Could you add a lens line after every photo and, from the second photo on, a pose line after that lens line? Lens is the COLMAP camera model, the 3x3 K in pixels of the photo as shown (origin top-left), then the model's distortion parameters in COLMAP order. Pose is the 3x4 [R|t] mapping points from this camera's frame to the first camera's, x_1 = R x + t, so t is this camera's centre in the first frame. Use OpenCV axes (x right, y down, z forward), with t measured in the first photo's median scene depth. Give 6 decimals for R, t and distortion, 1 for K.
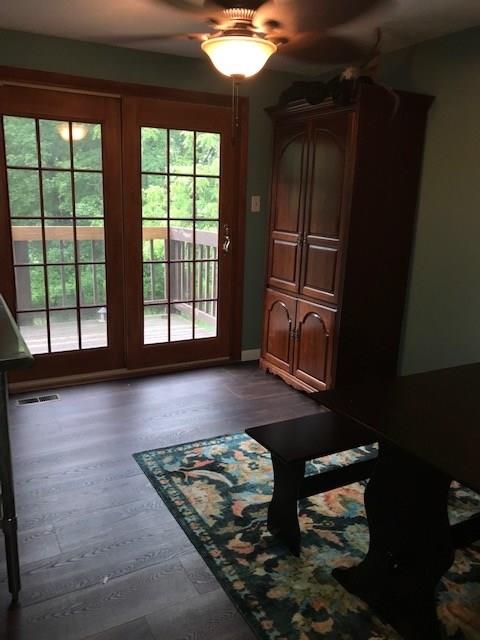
lens RADIAL K [[516.9, 0, 240.0], [0, 516.9, 320.0], [0, 0, 1]] dist [0.039376, -0.068664]
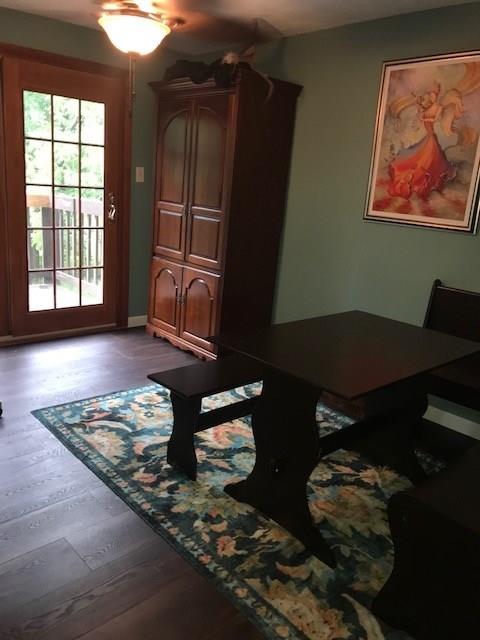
lens RADIAL K [[516.9, 0, 240.0], [0, 516.9, 320.0], [0, 0, 1]] dist [0.039376, -0.068664]
pose [[0.970378, -0.018019, 0.240919, -0.043047], [0.007041, 0.998901, 0.046347, 0.027114], [-0.241490, -0.043278, 0.969438, -0.093089]]
